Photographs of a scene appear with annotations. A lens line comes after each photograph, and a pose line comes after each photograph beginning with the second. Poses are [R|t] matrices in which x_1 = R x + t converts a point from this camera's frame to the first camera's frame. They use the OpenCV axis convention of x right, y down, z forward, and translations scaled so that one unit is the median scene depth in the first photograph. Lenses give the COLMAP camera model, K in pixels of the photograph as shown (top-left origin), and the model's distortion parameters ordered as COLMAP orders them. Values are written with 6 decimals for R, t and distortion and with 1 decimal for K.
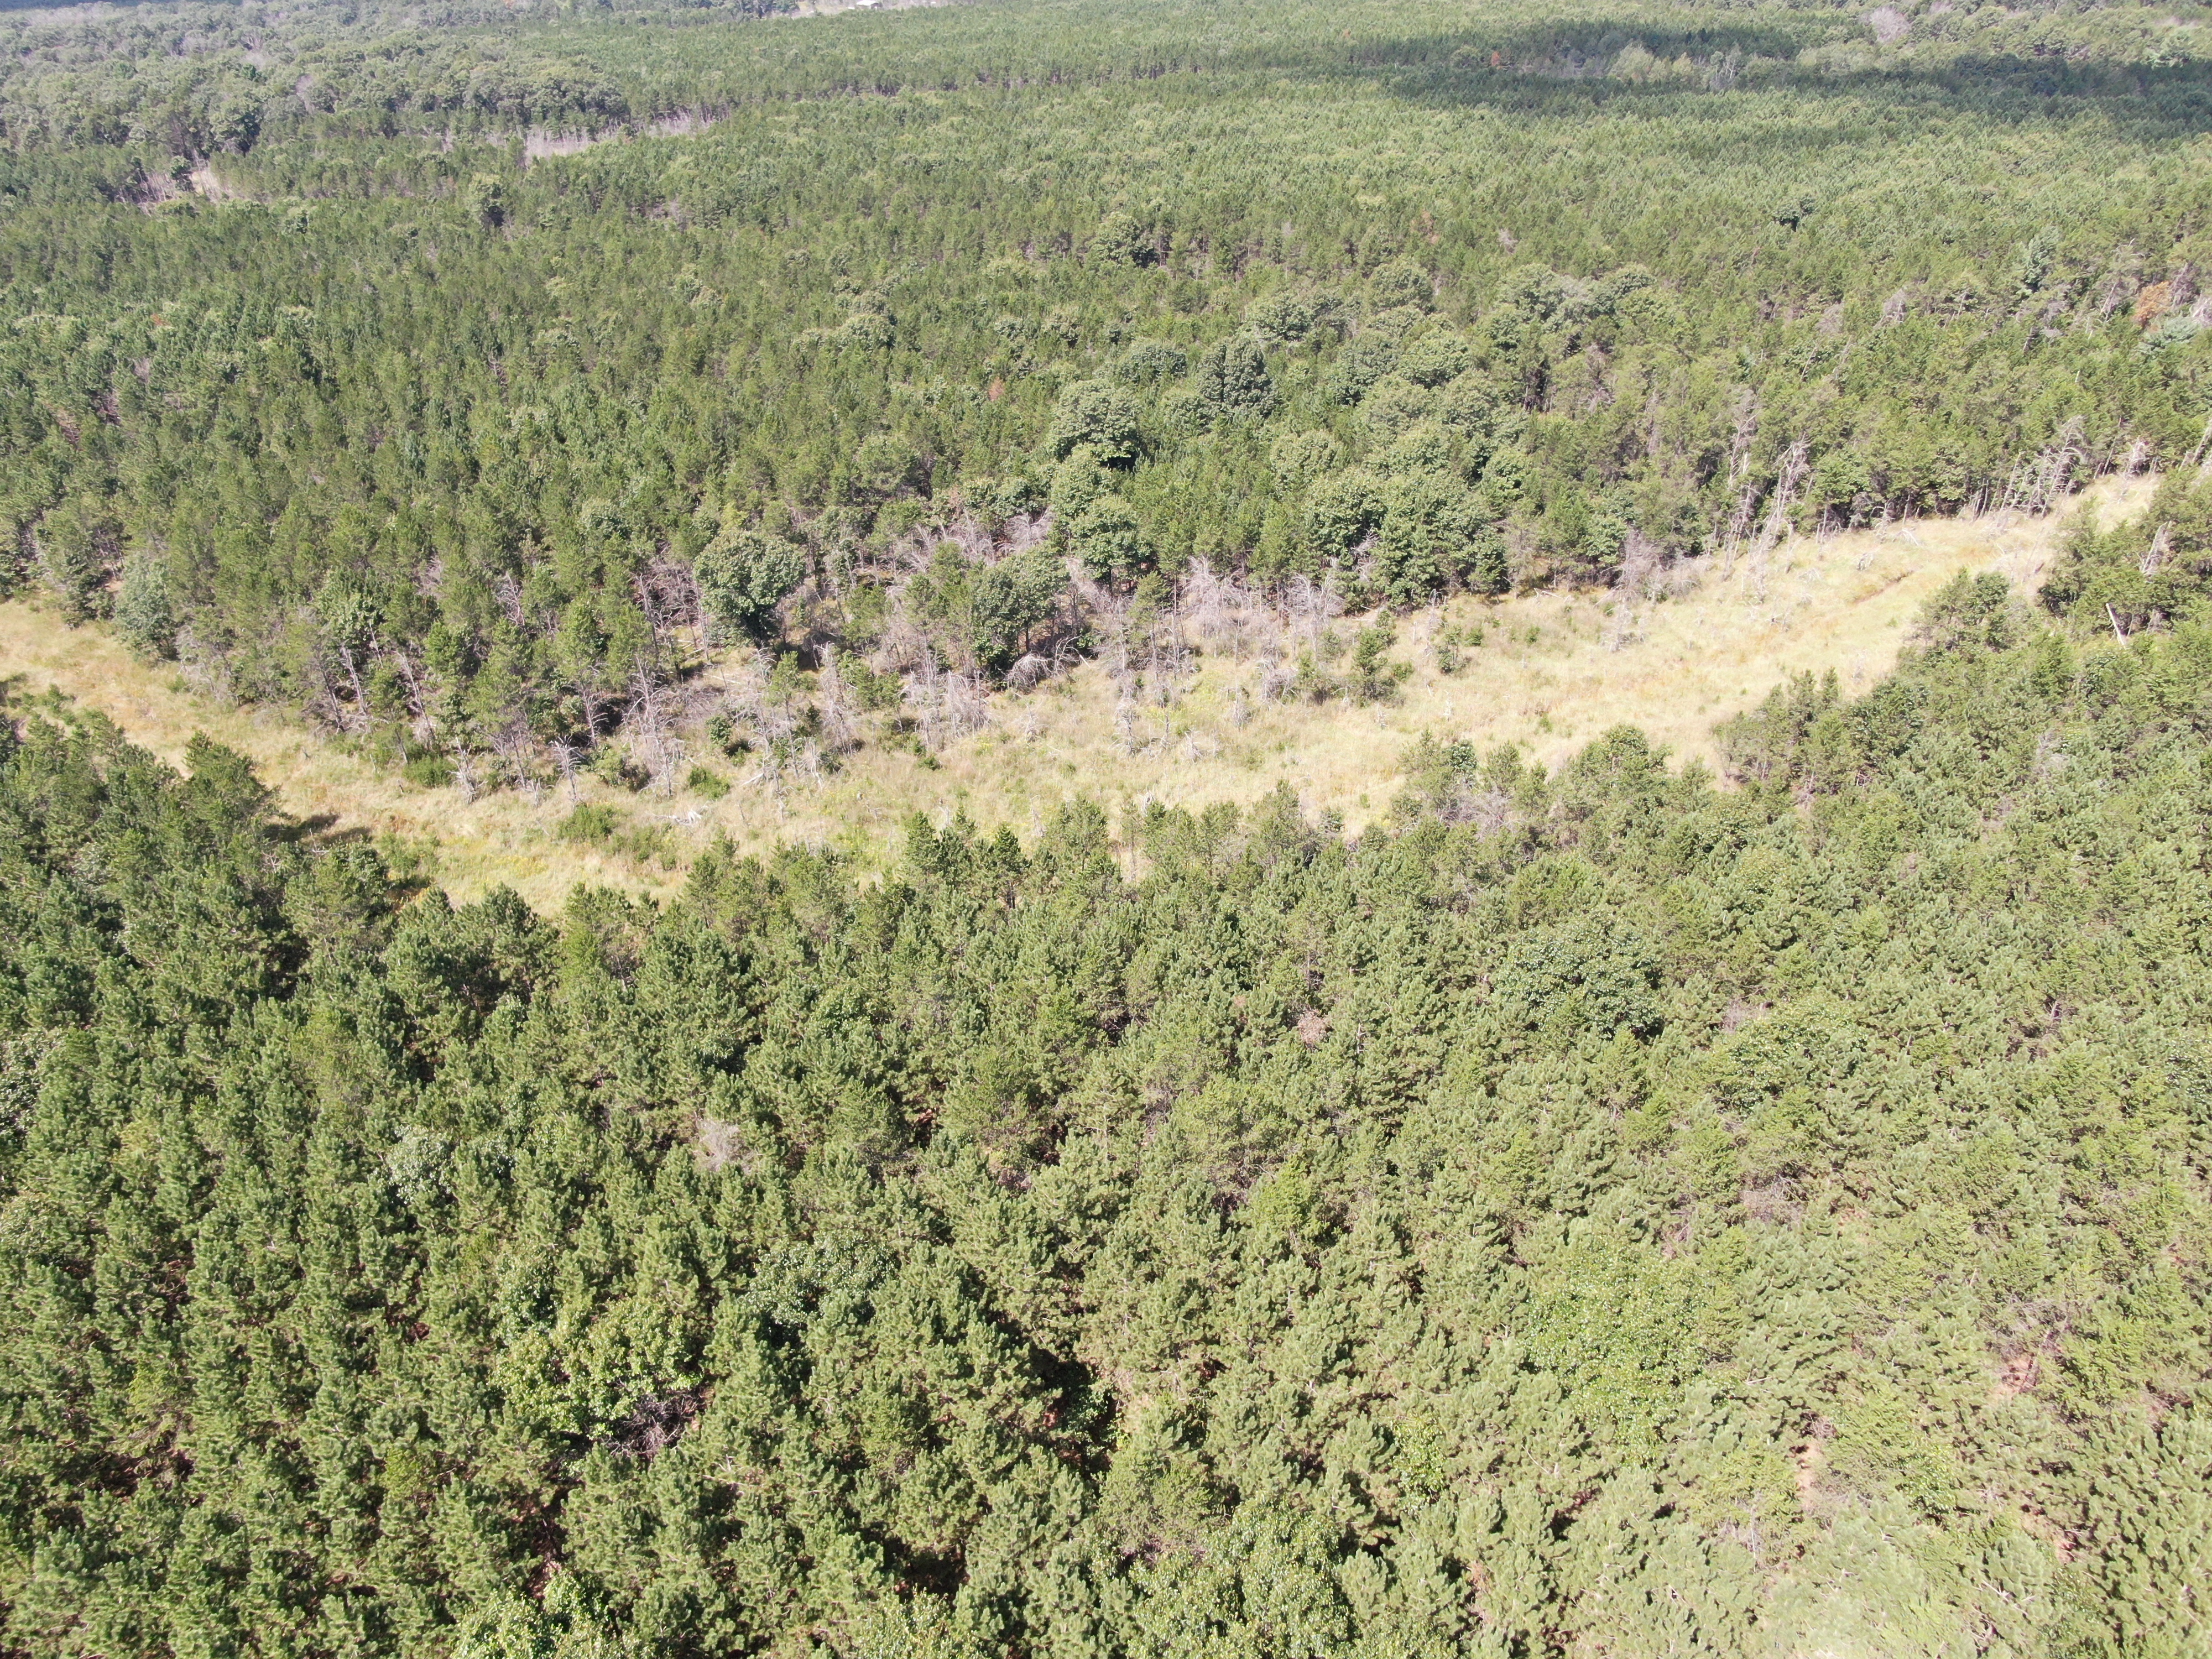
lens RADIAL K [[1590.9, 0, 1106.0], [0, 1590.9, 829.5], [0, 0, 1]] dist [-0.031543, 0.004848]
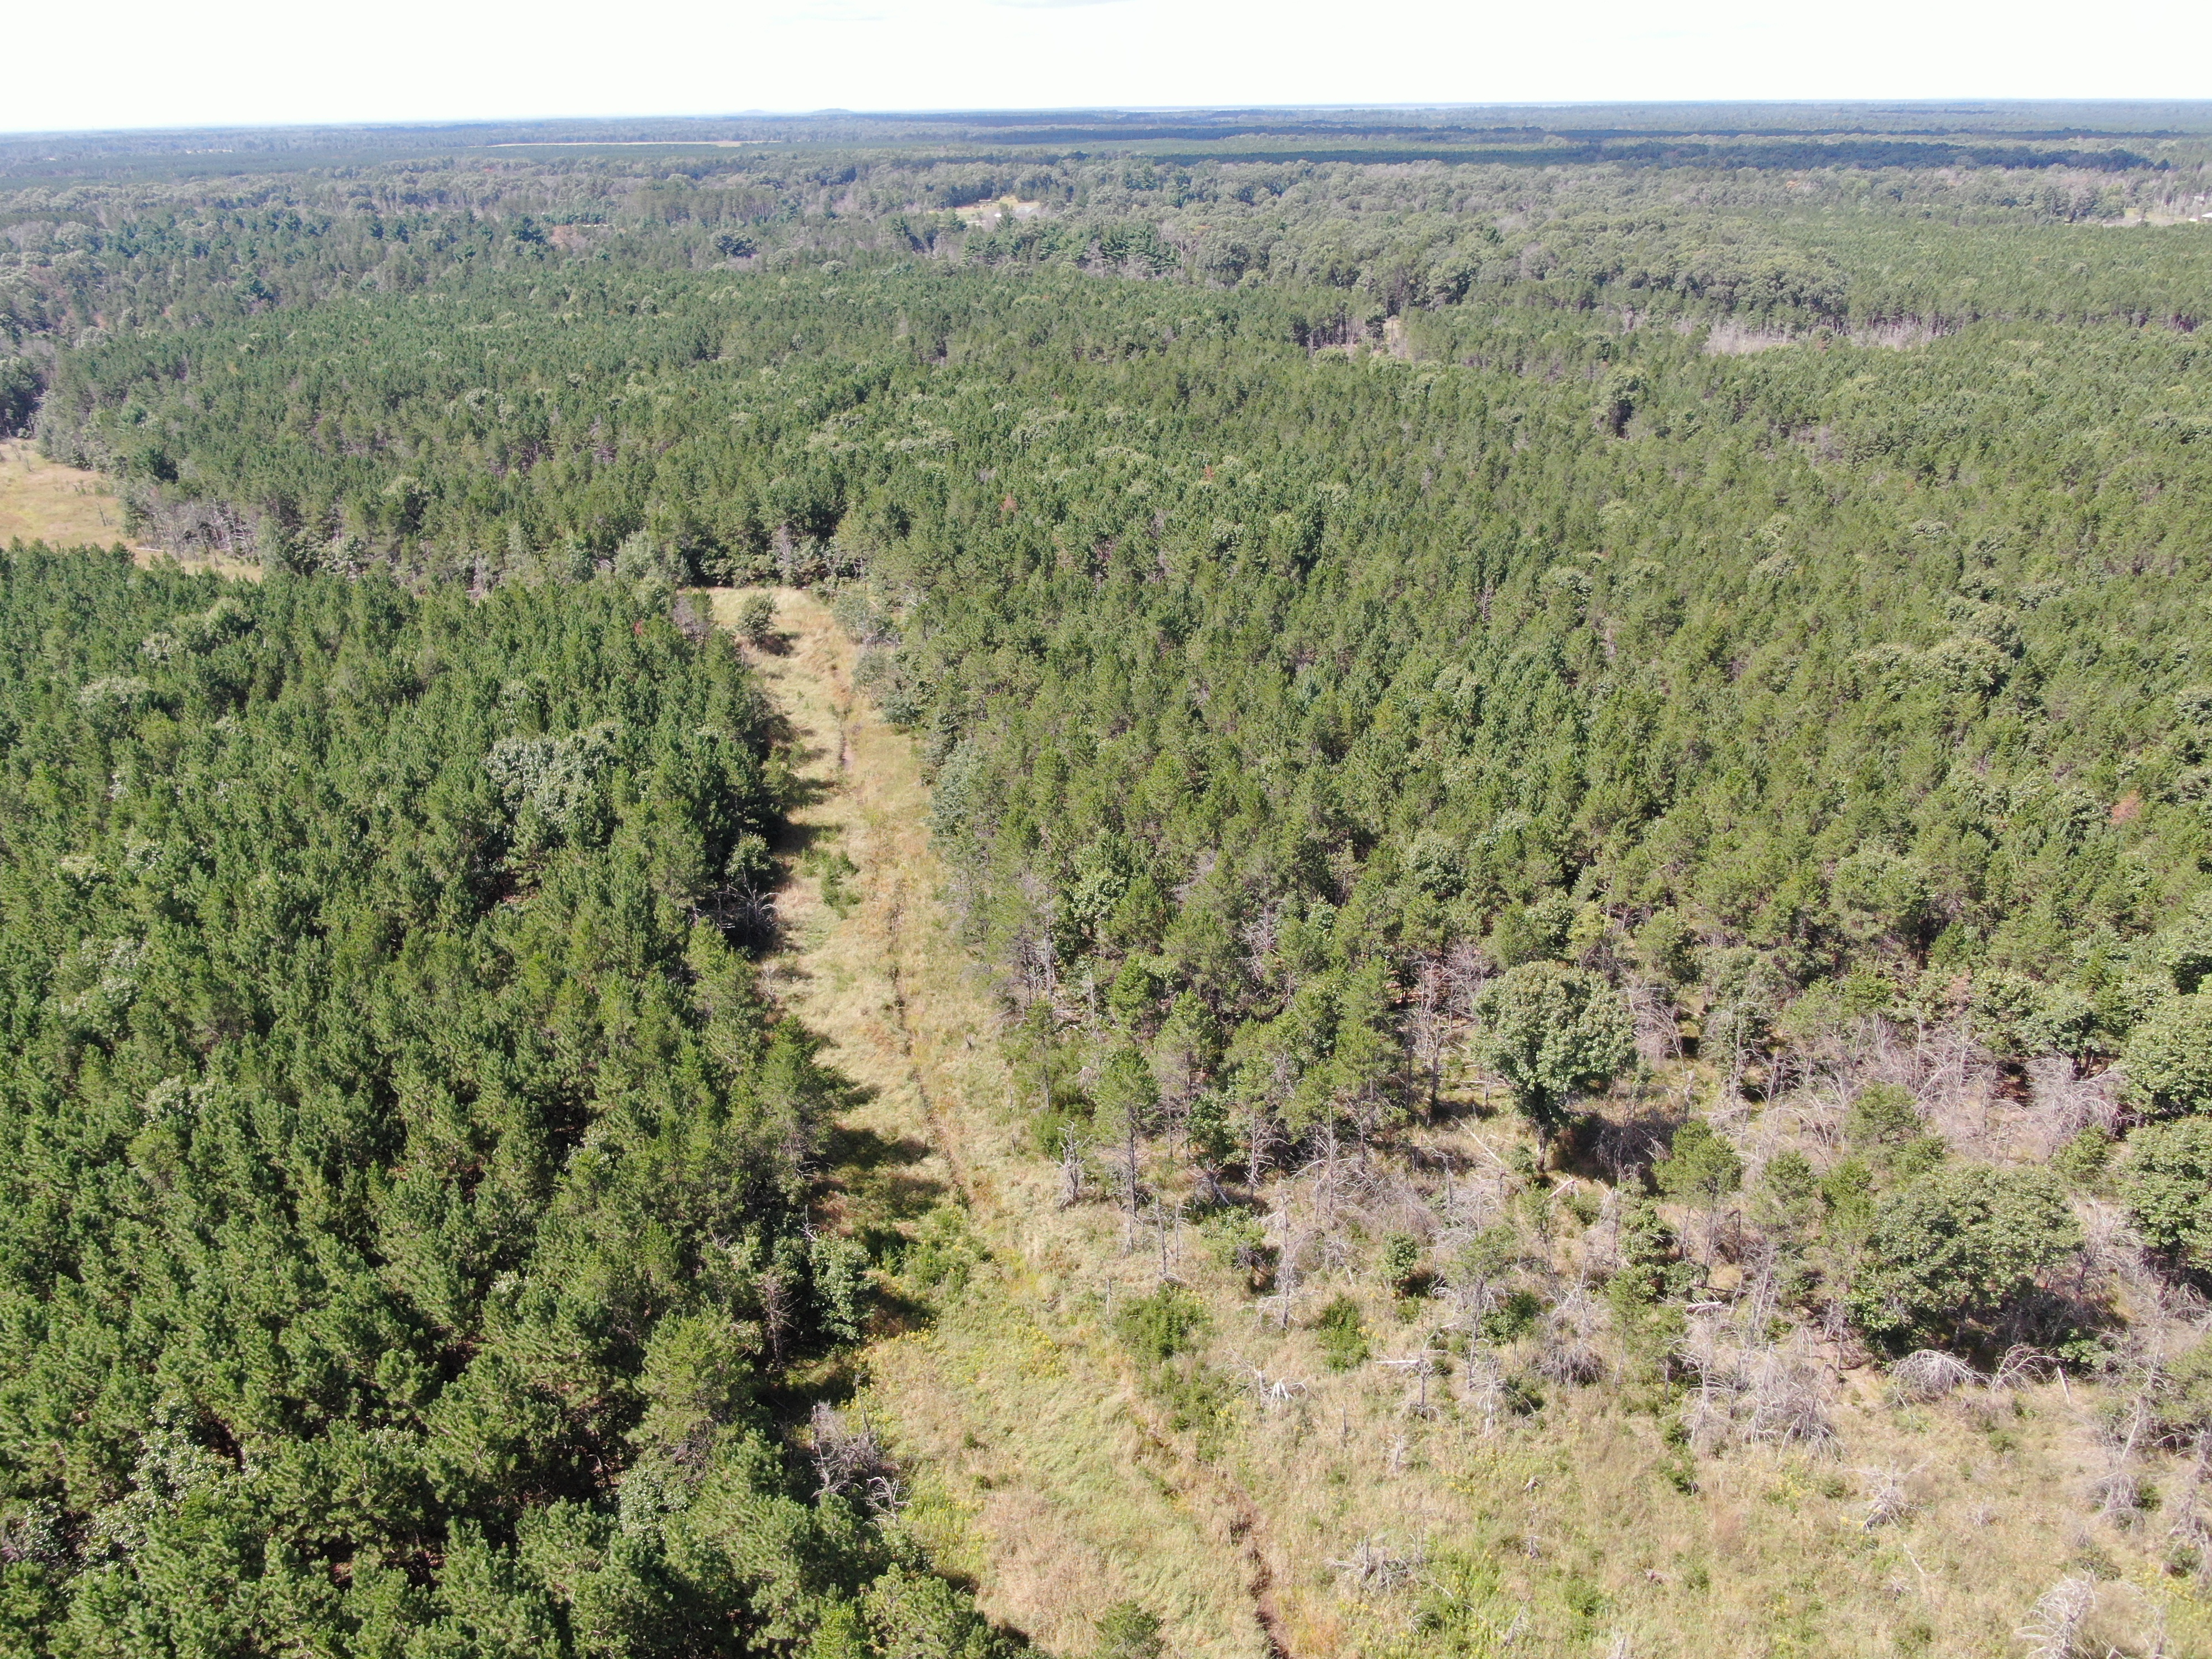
lens RADIAL K [[1590.9, 0, 1106.0], [0, 1590.9, 829.5], [0, 0, 1]] dist [-0.031543, 0.004848]
pose [[0.745414, 0.292475, -0.599013, 0.004117], [-0.347463, 0.937352, 0.025288, -0.086802], [0.568883, 0.189285, 0.800340, 0.156184]]
